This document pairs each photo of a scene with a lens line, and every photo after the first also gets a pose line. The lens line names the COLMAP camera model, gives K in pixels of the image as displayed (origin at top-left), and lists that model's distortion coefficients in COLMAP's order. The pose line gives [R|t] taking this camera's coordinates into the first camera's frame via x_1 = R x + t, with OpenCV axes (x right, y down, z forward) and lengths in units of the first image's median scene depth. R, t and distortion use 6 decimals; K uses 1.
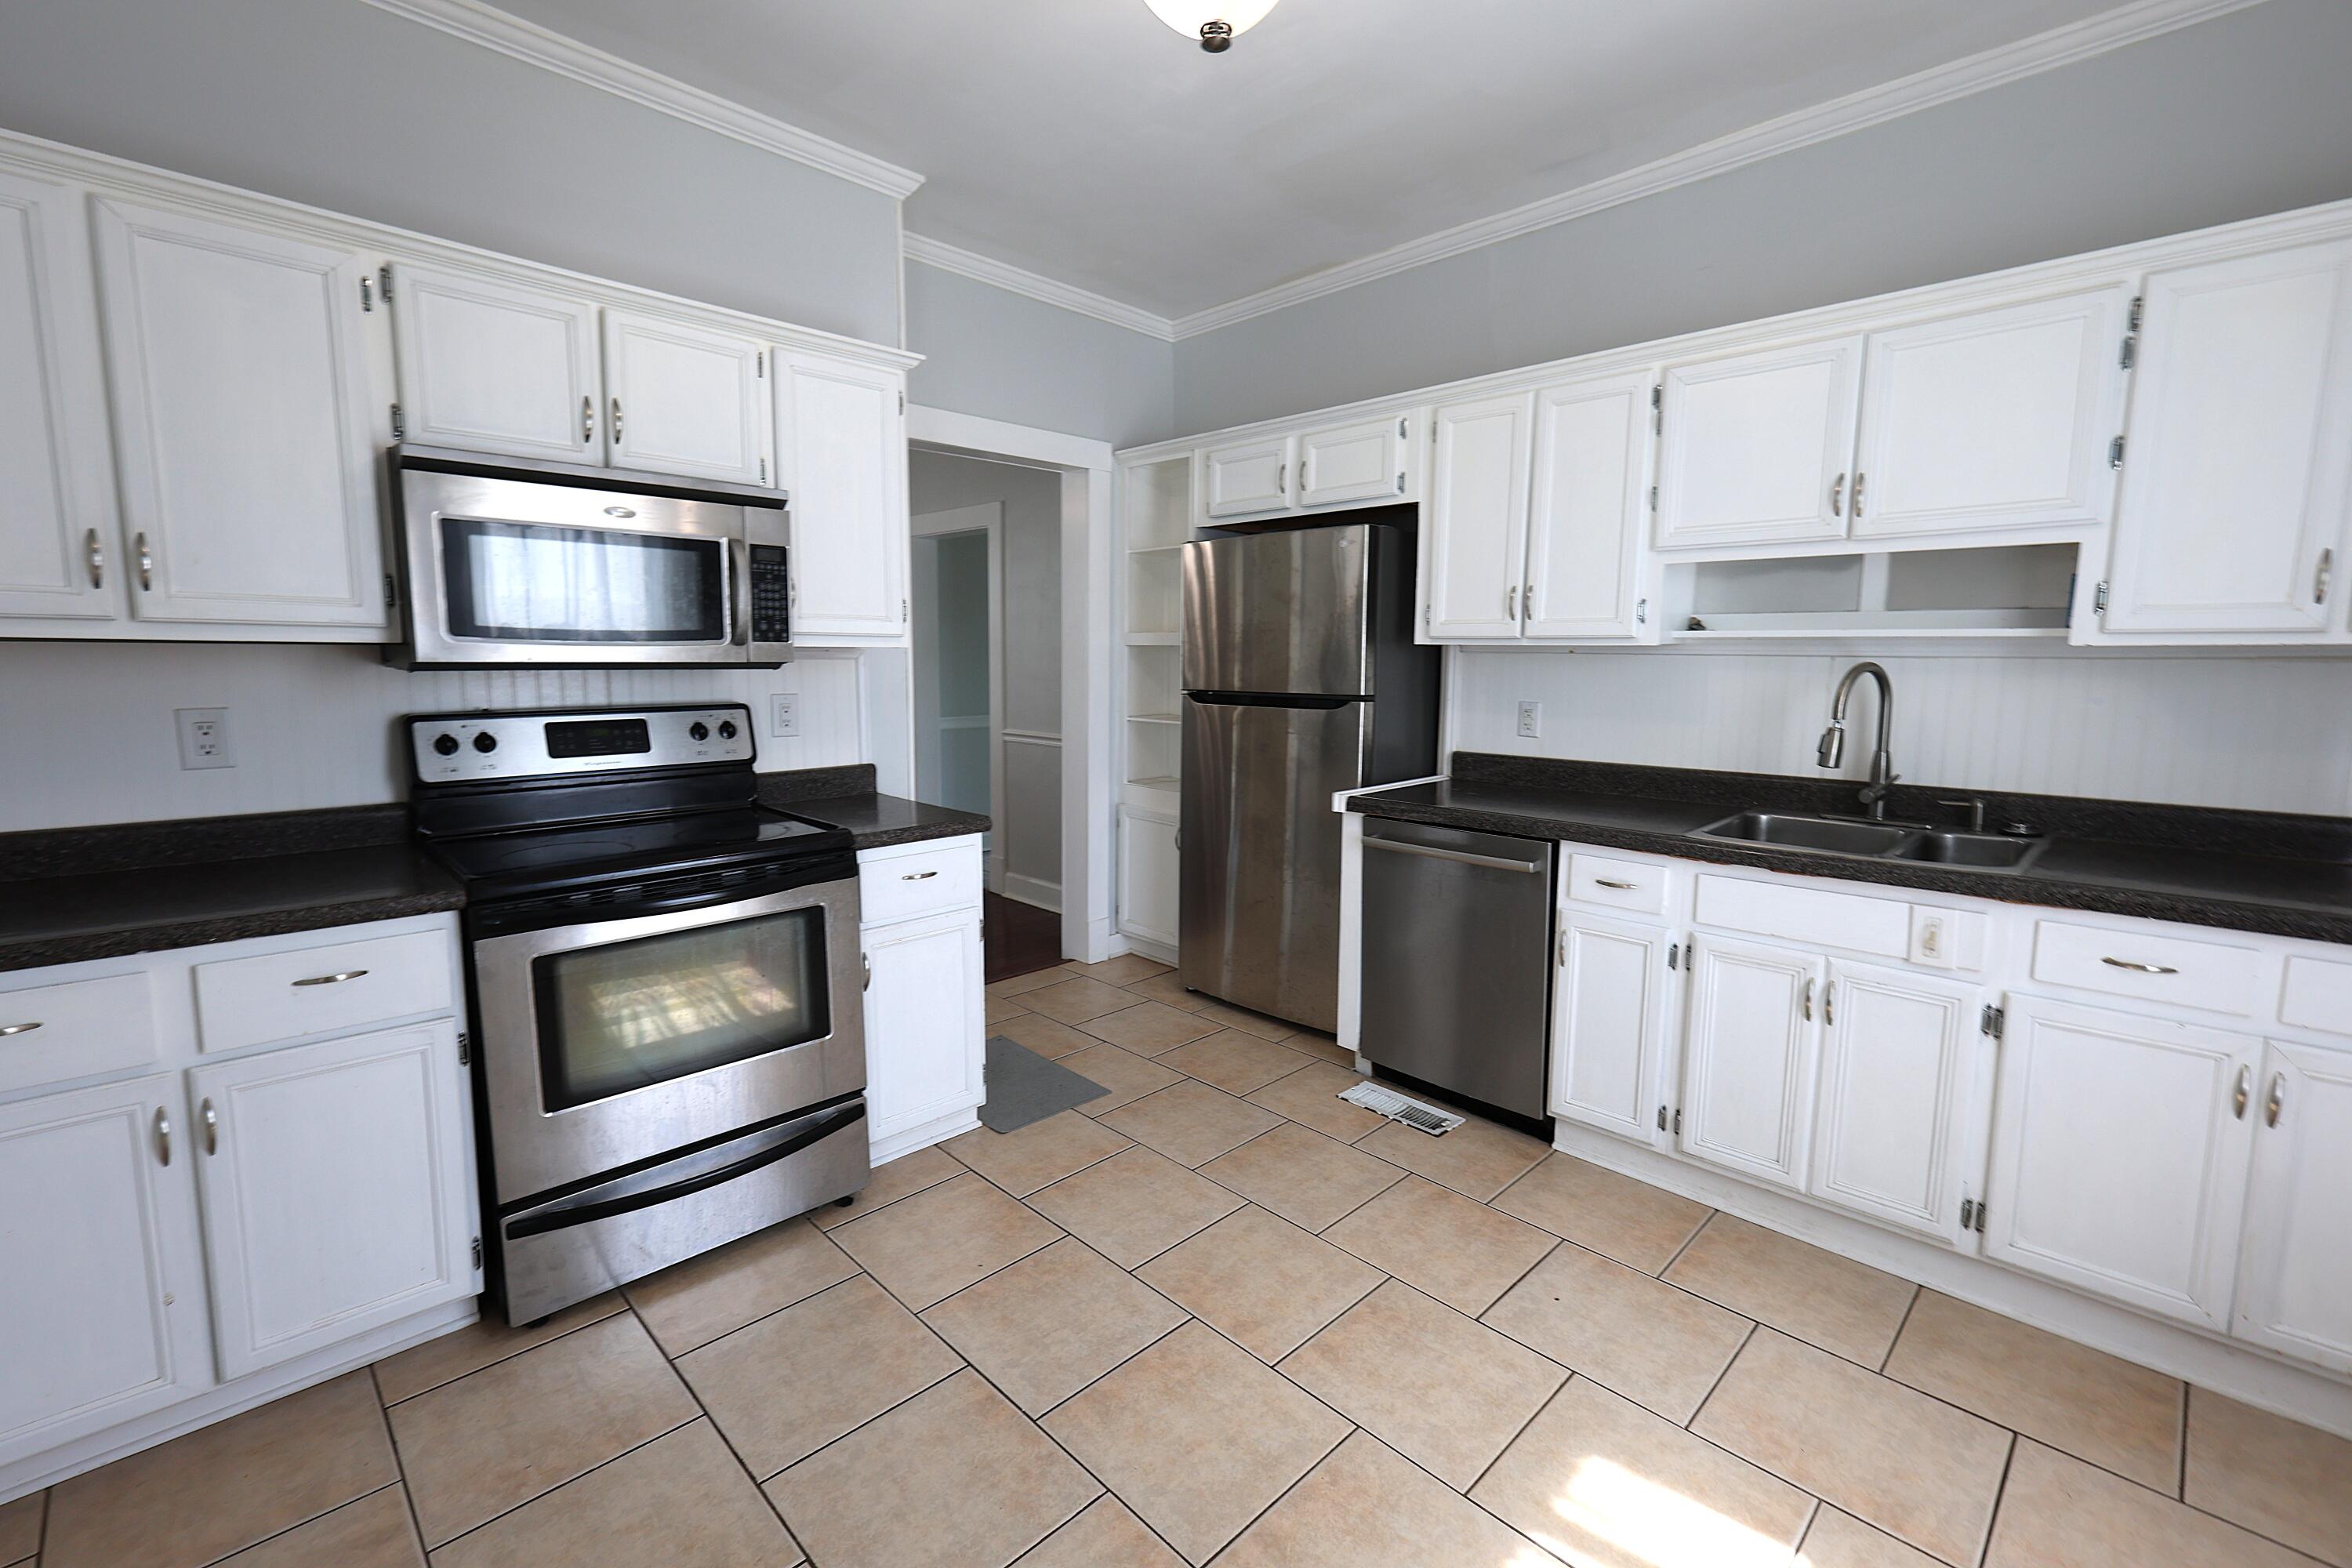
lens RADIAL K [[1017.2, 0, 1174.7], [0, 1017.2, 771.2], [0, 0, 1]] dist [0.002342, -0.000091]
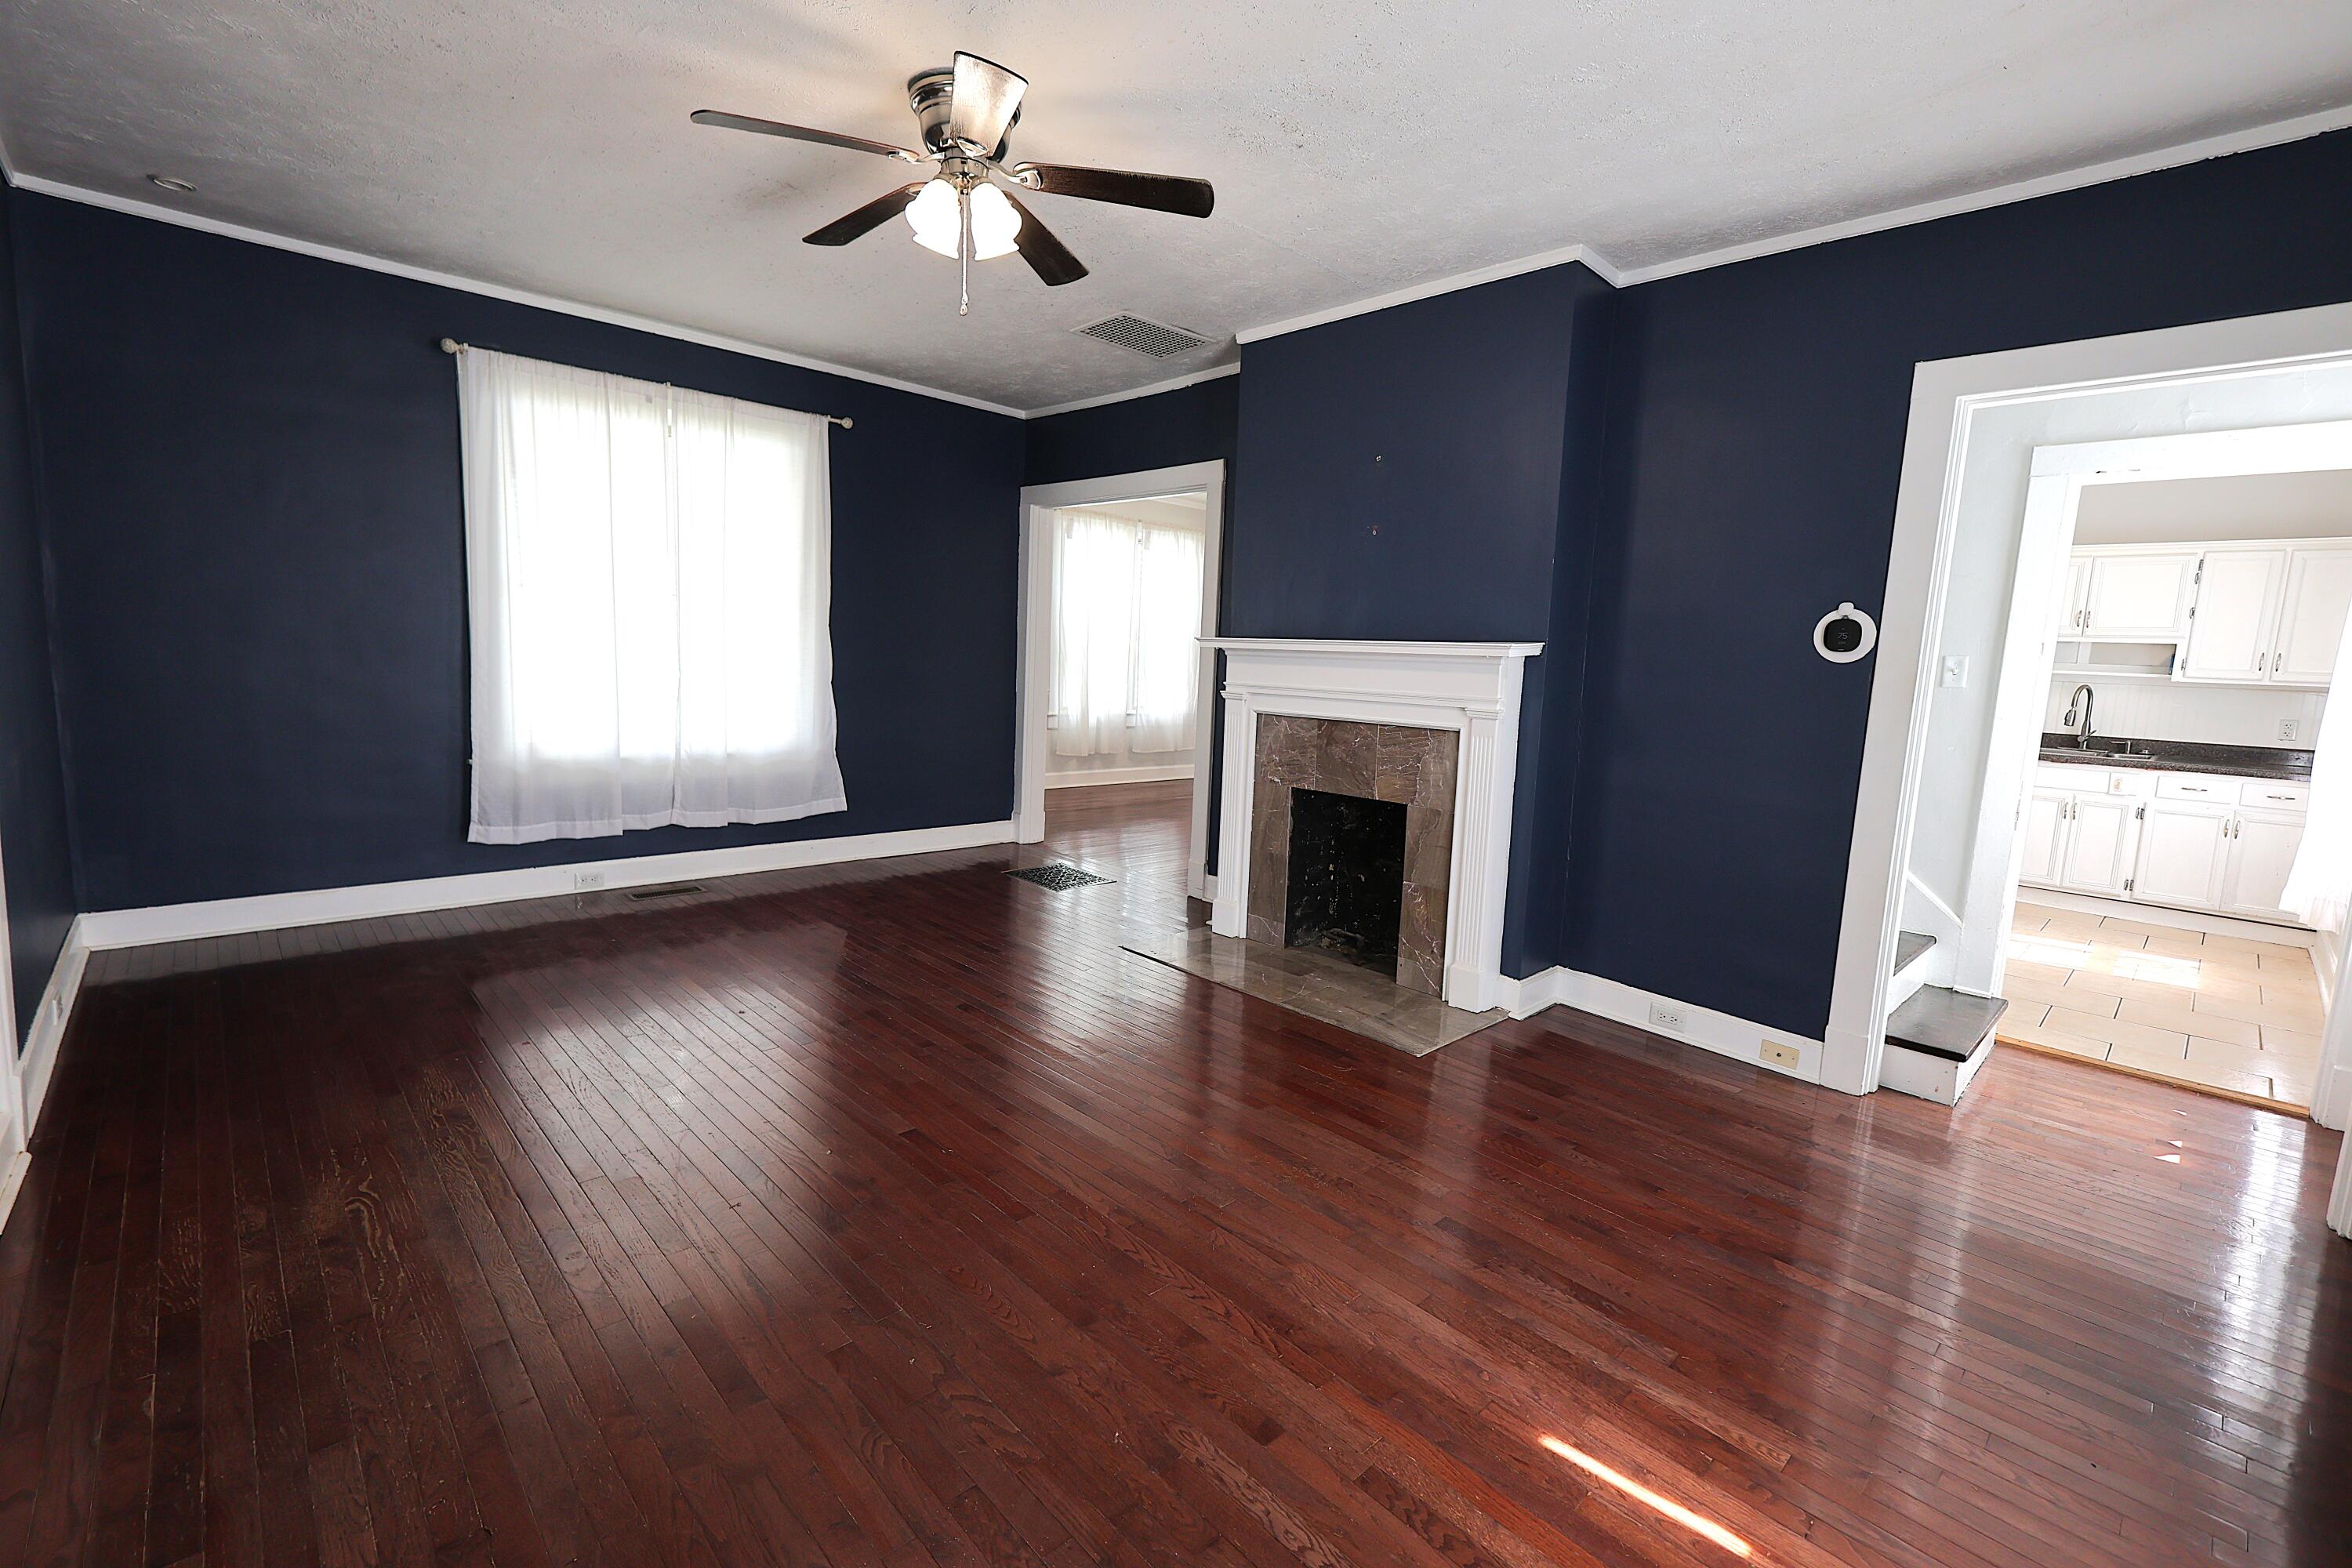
lens RADIAL K [[1017.2, 0, 1174.7], [0, 1017.2, 771.2], [0, 0, 1]] dist [0.002342, -0.000091]
pose [[0.999188, 0.037394, -0.014979, -1.730686], [-0.037351, 0.999297, 0.003148, 0.206497], [0.015087, -0.002586, 0.999883, -1.762332]]
